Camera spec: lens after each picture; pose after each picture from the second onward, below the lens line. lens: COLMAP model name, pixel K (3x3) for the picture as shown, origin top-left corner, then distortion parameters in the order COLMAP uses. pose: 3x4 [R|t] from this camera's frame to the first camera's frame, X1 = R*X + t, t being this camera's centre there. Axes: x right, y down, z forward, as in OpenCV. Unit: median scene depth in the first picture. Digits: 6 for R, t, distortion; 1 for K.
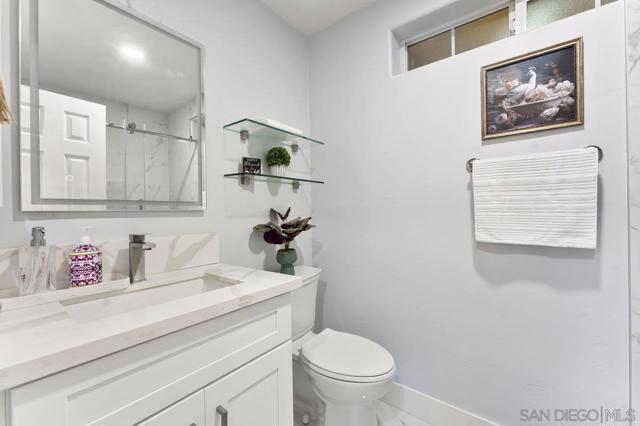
lens RADIAL K [[260.9, 0, 321.3], [0, 260.9, 211.4], [0, 0, 1]] dist [0.000681, -0.000410]
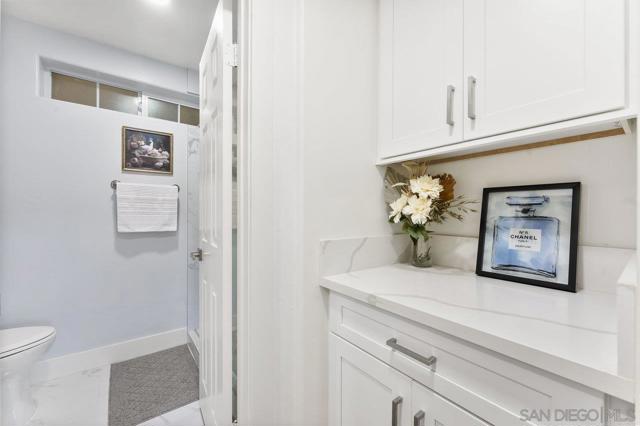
lens RADIAL K [[260.9, 0, 325.6], [0, 260.9, 213.6], [0, 0, 1]] dist [0.000681, -0.000410]
pose [[0.238254, 0.011374, 0.971136, -0.748959], [-0.009030, 0.999914, -0.009496, 0.003042], [-0.971161, -0.006507, 0.238337, -0.708714]]
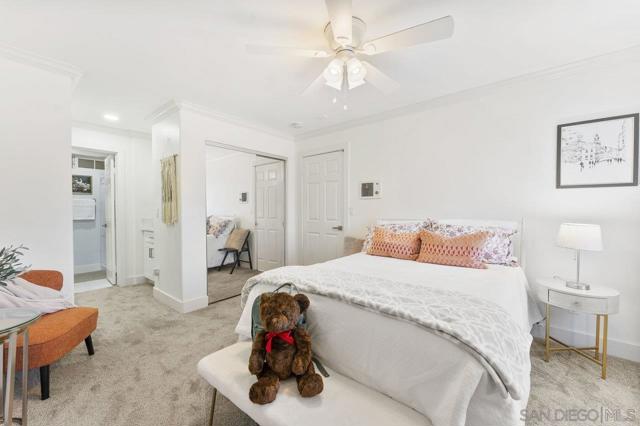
lens RADIAL K [[260.9, 0, 317.3], [0, 260.9, 213.7], [0, 0, 1]] dist [0.000681, -0.000410]
pose [[0.025388, -0.019922, 0.999479, -3.531835], [-0.003795, 0.999792, 0.020025, -0.074323], [-0.999670, -0.004301, 0.025307, -3.120200]]
